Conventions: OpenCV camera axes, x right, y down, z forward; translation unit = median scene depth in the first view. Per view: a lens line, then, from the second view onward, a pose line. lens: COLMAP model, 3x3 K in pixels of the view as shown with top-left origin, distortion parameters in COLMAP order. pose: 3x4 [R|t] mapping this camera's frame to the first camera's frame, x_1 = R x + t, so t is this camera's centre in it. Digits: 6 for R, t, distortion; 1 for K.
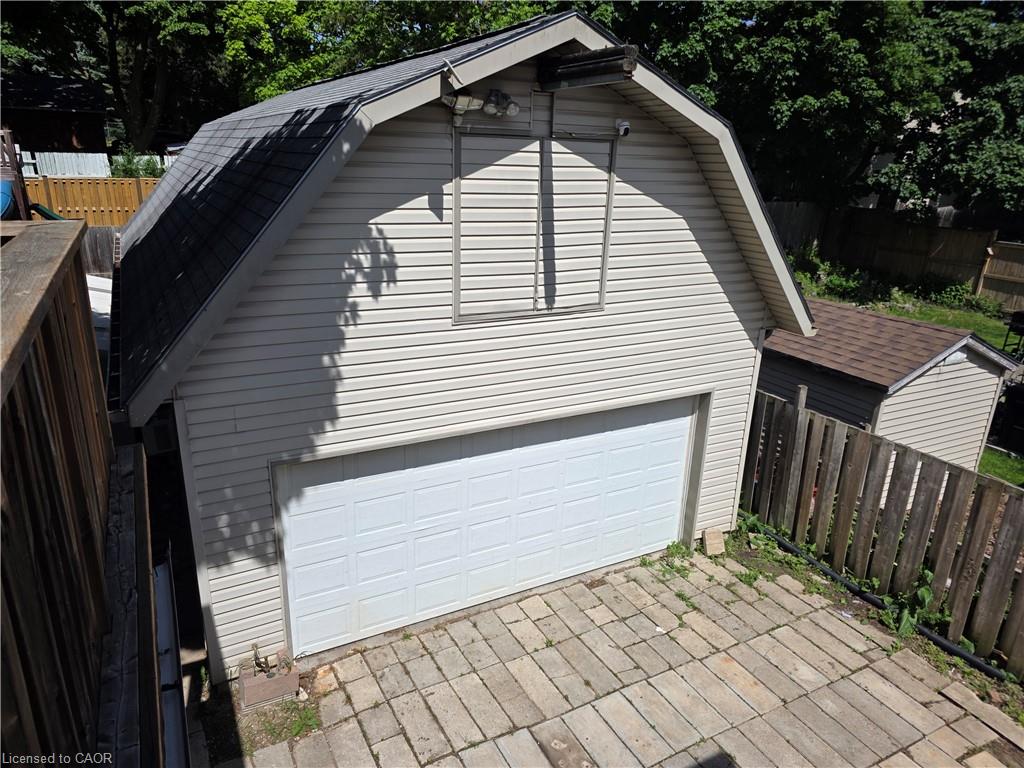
lens RADIAL K [[680.9, 0, 512.0], [0, 680.9, 384.0], [0, 0, 1]] dist [0.089792, -0.064444]
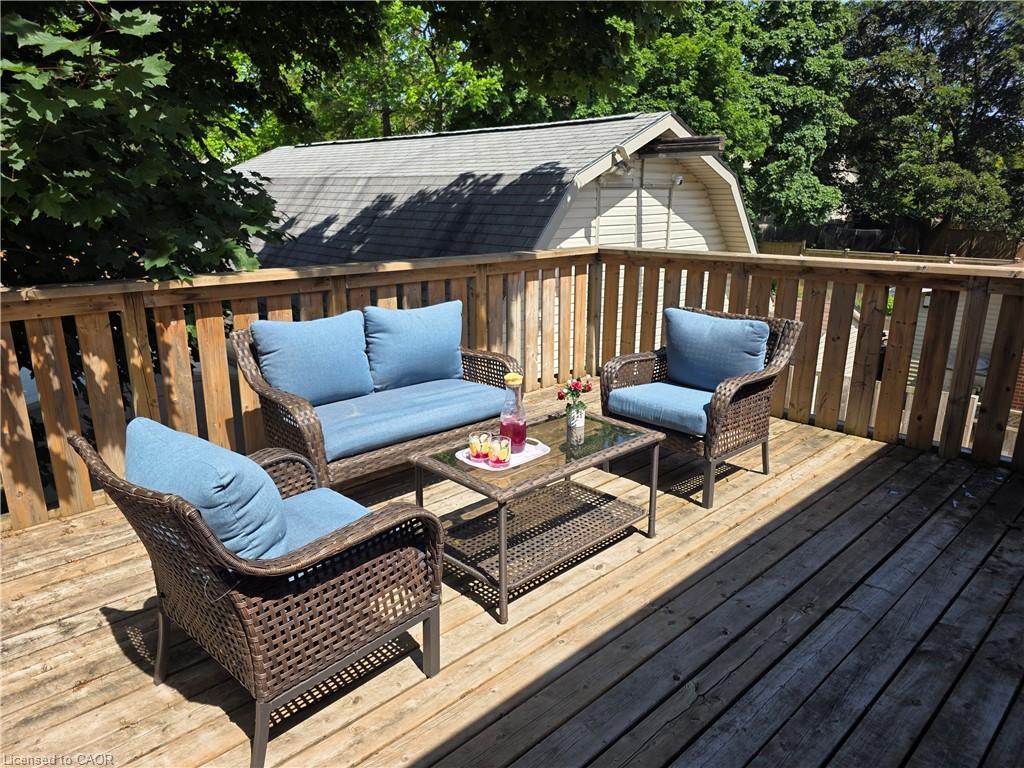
lens RADIAL K [[680.9, 0, 512.0], [0, 680.9, 384.0], [0, 0, 1]] dist [0.089792, -0.064444]
pose [[0.964671, -0.096924, 0.244979, -0.237243], [0.107196, 0.993817, -0.028919, 0.033076], [-0.240662, 0.054158, 0.969097, -0.144599]]
